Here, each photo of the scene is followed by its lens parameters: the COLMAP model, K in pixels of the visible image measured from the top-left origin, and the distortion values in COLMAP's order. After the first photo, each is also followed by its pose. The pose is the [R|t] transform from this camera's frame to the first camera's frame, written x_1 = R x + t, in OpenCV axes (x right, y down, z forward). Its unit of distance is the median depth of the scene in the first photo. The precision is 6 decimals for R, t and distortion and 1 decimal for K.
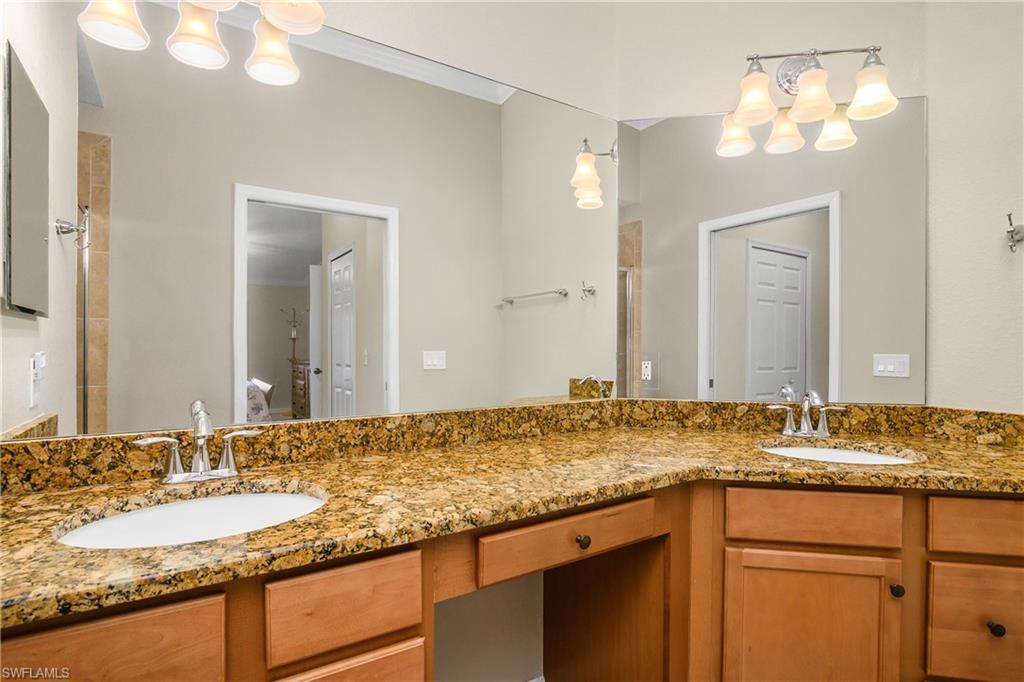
lens RADIAL K [[523.8, 0, 514.3], [0, 523.8, 344.8], [0, 0, 1]] dist [-0.027322, 0.005378]
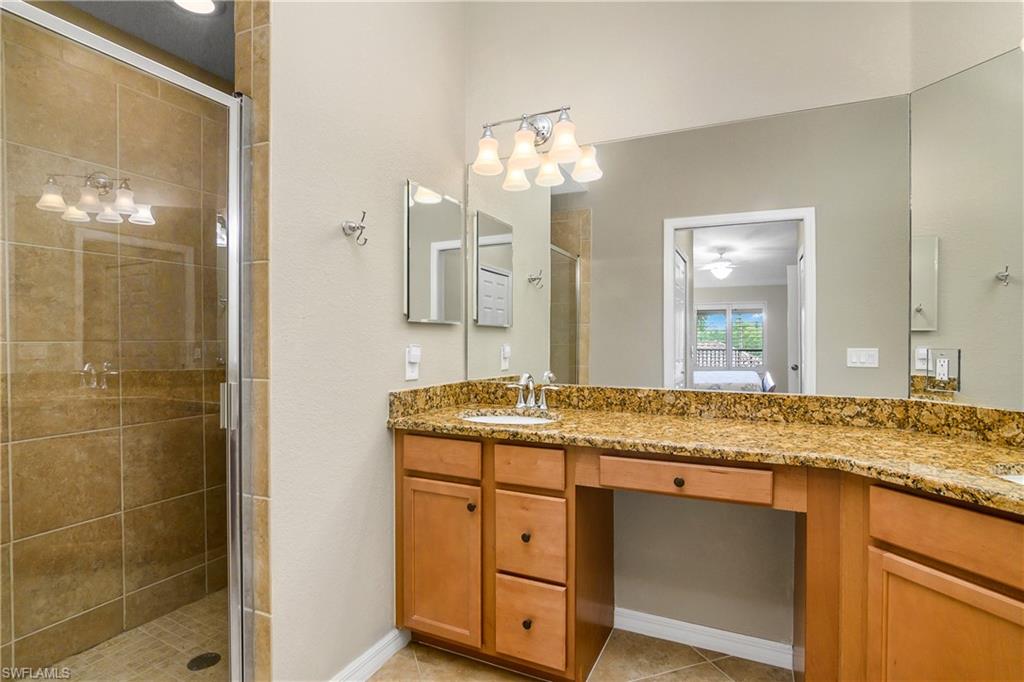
lens RADIAL K [[523.8, 0, 506.0], [0, 523.8, 341.5], [0, 0, 1]] dist [-0.027322, 0.005378]
pose [[0.514353, -0.000087, -0.857578, 0.876918], [-0.001387, 0.999999, -0.000934, 0.006634], [0.857577, 0.001670, 0.514353, -0.084300]]
